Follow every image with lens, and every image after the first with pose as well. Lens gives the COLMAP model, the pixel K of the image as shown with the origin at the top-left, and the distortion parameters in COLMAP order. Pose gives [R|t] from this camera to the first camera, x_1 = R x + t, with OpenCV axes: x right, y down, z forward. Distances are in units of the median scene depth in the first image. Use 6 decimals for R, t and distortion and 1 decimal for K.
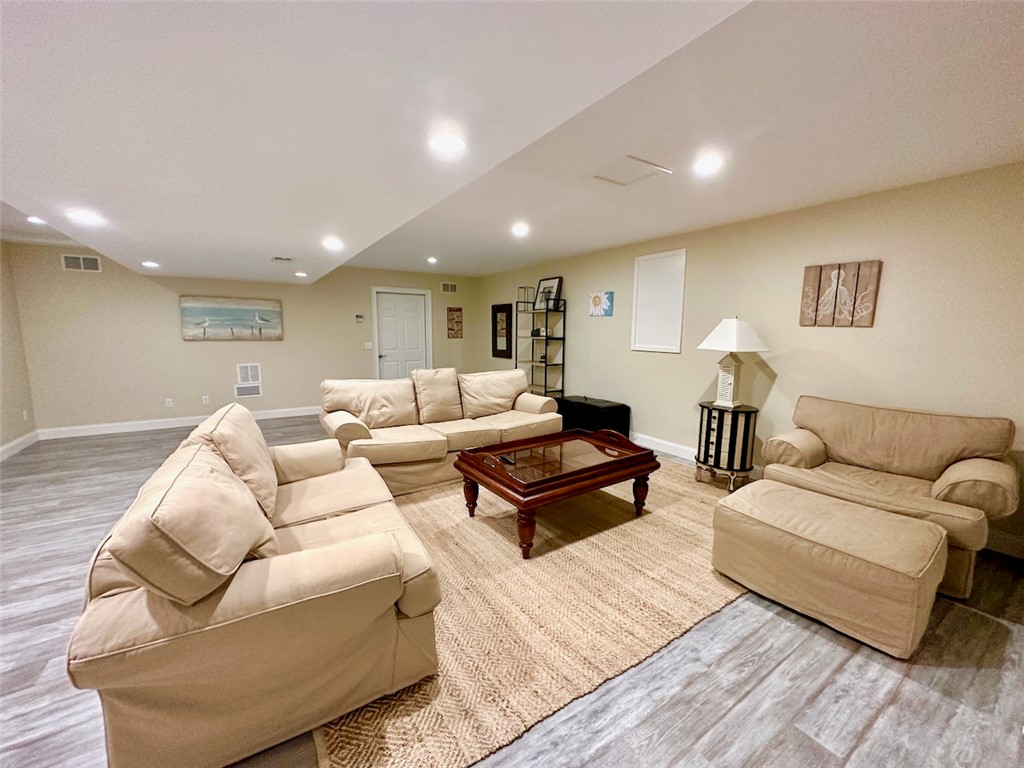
lens RADIAL K [[411.0, 0, 511.3], [0, 411.0, 385.9], [0, 0, 1]] dist [-0.002535, 0.001121]
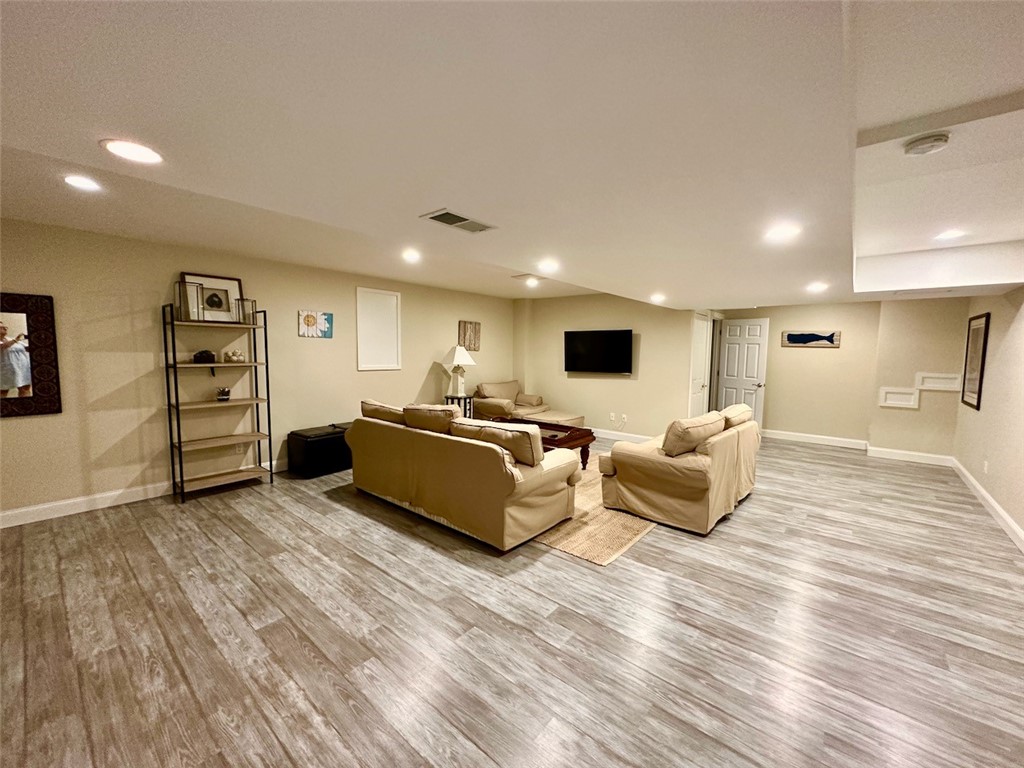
lens RADIAL K [[411.0, 0, 511.2], [0, 411.0, 384.6], [0, 0, 1]] dist [-0.002535, 0.001121]
pose [[-0.296716, -0.084859, 0.951188, -0.827852], [0.120816, 0.984705, 0.125537, -0.132424], [-0.947292, 0.152167, -0.281926, 0.889458]]
